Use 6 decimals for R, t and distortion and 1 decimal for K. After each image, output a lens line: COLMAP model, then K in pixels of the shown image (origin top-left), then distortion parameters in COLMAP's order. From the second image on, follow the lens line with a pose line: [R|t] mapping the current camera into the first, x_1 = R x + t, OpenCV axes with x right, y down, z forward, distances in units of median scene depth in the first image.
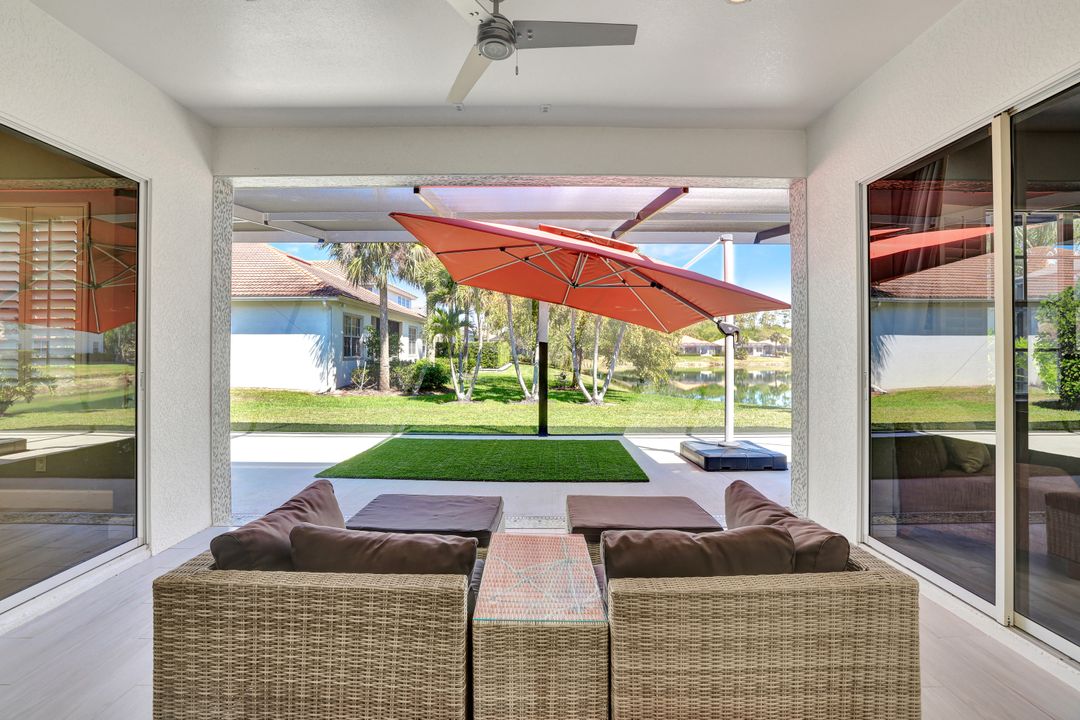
lens RADIAL K [[458.4, 0, 543.9], [0, 458.4, 353.4], [0, 0, 1]] dist [-0.025382, 0.003775]
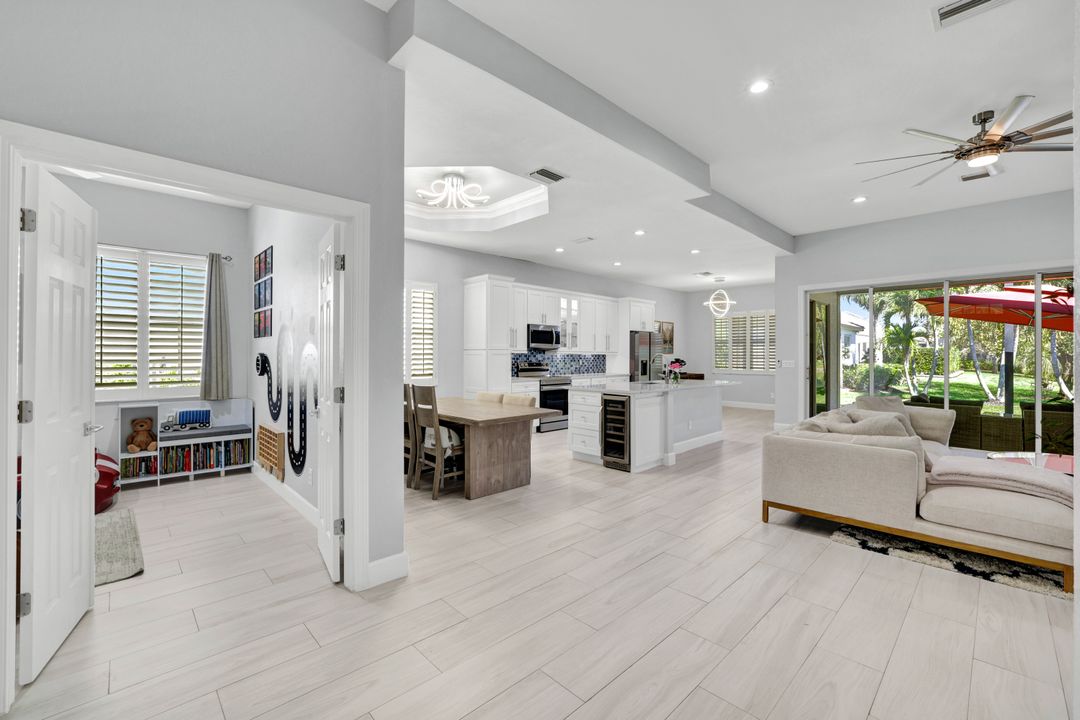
lens RADIAL K [[458.4, 0, 543.4], [0, 458.4, 355.0], [0, 0, 1]] dist [-0.025382, 0.003775]
pose [[0.687295, -0.003001, -0.726372, 0.007987], [-0.003813, 0.999963, -0.007738, 0.000837], [0.726368, 0.008088, 0.687258, -0.527707]]
